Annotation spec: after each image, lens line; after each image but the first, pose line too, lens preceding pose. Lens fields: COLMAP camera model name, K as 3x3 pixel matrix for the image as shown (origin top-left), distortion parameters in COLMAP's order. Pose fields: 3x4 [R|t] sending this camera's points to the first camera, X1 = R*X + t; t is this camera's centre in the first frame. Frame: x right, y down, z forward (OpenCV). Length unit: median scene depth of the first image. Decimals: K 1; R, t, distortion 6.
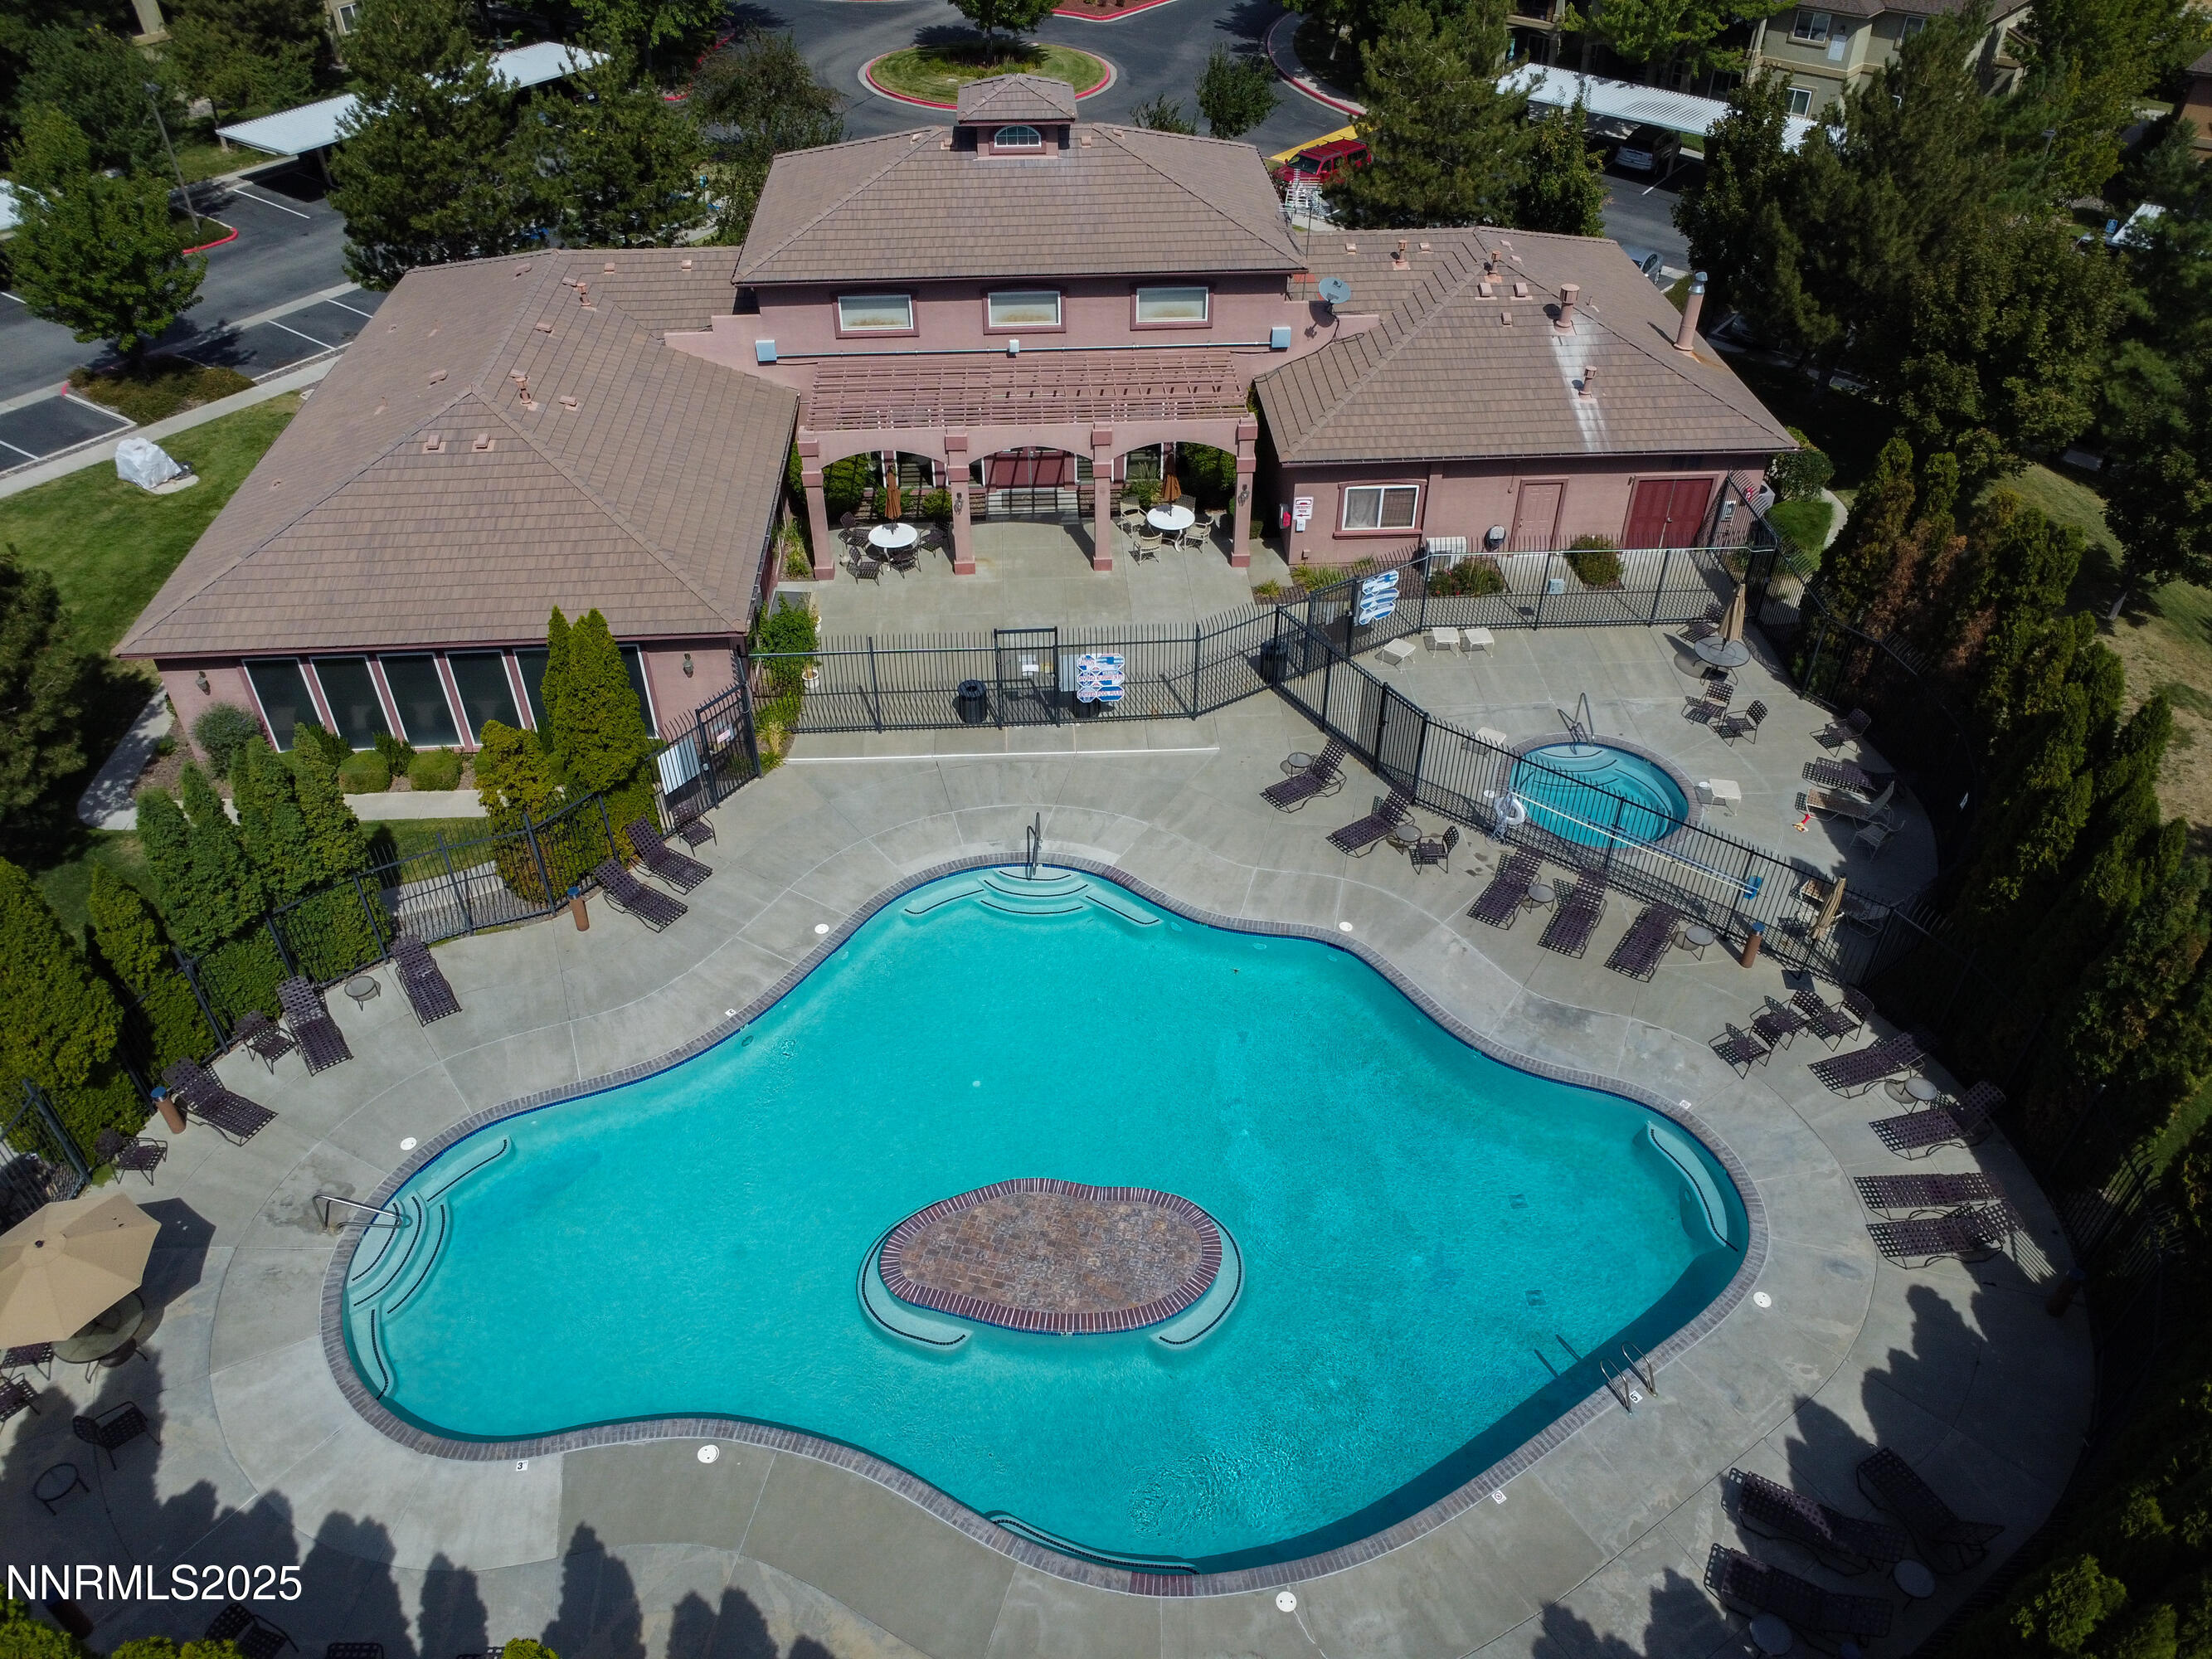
lens RADIAL K [[1586.3, 0, 1106.0], [0, 1586.3, 829.5], [0, 0, 1]] dist [-0.036572, 0.000036]
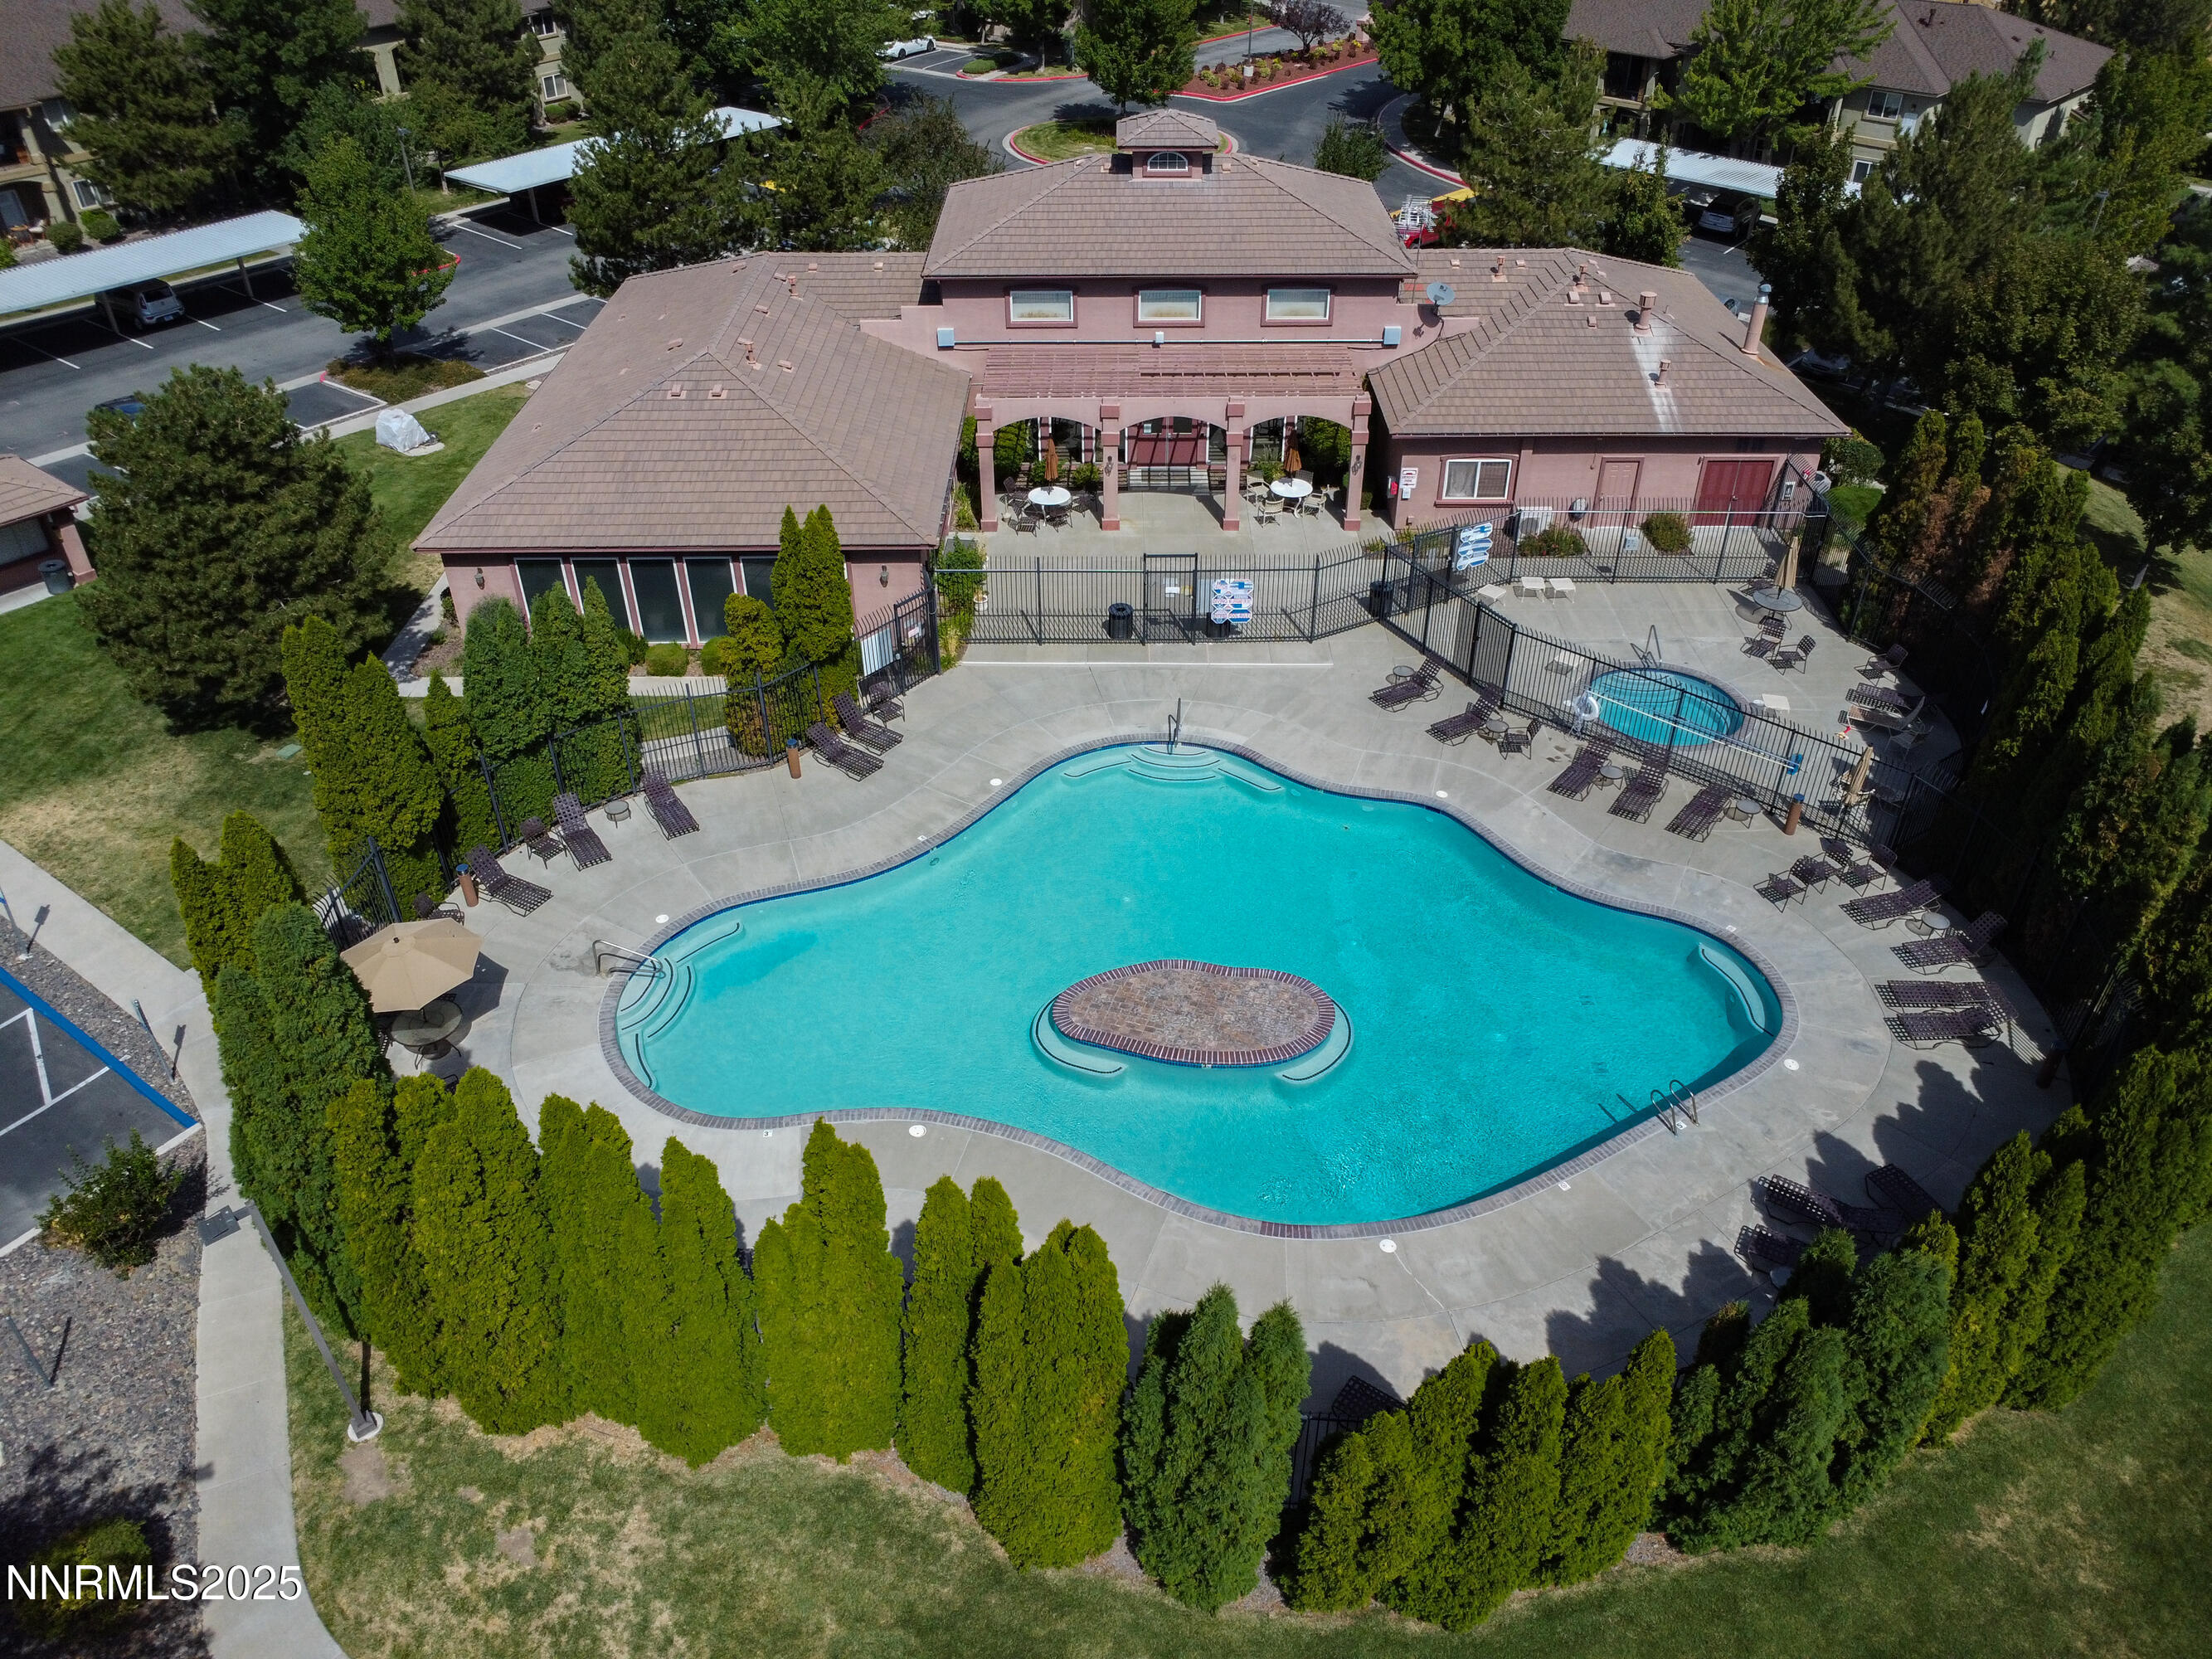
lens RADIAL K [[1586.3, 0, 1106.0], [0, 1586.3, 829.5], [0, 0, 1]] dist [-0.036572, 0.000036]
pose [[0.998149, 0.033232, -0.050926, -0.032025], [-0.036231, 0.997591, -0.059148, 0.147693], [0.048838, 0.060884, 0.996949, -0.157822]]
